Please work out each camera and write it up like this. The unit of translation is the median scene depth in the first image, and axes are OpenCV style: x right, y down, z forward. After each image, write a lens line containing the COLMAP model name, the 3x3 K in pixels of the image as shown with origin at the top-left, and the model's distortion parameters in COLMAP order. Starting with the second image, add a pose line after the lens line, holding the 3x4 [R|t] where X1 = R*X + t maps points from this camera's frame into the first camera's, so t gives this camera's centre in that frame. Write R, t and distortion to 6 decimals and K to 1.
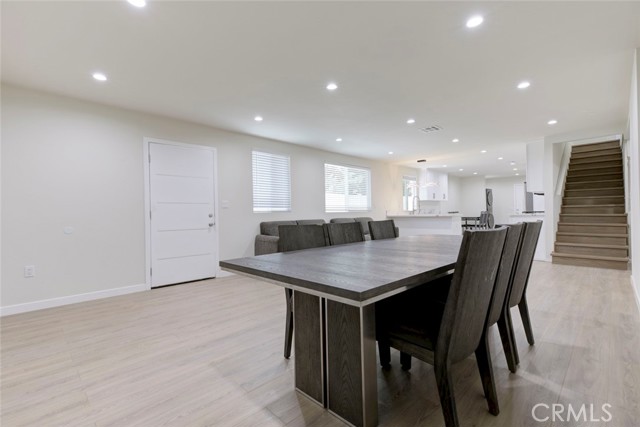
lens RADIAL K [[294.7, 0, 314.8], [0, 294.7, 214.2], [0, 0, 1]] dist [0.012730, -0.000029]
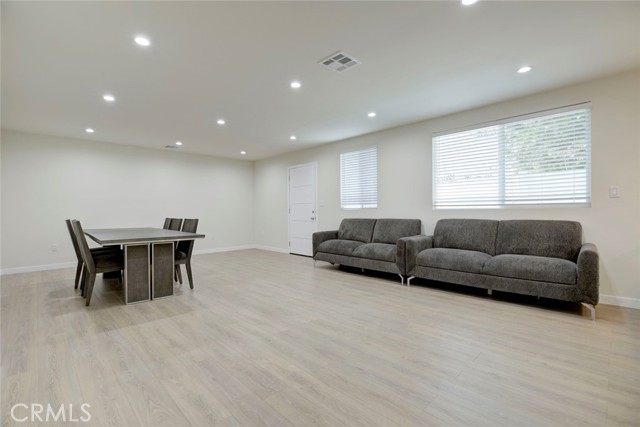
lens RADIAL K [[303.4, 0, 320.0], [0, 303.4, 213.5], [0, 0, 1]] dist [-0.008745, -0.000336]
pose [[-0.020622, 0.021923, -0.999547, 0.661985], [0.004648, 0.999751, 0.021831, -0.011605], [0.999777, -0.004196, -0.020719, 0.662580]]
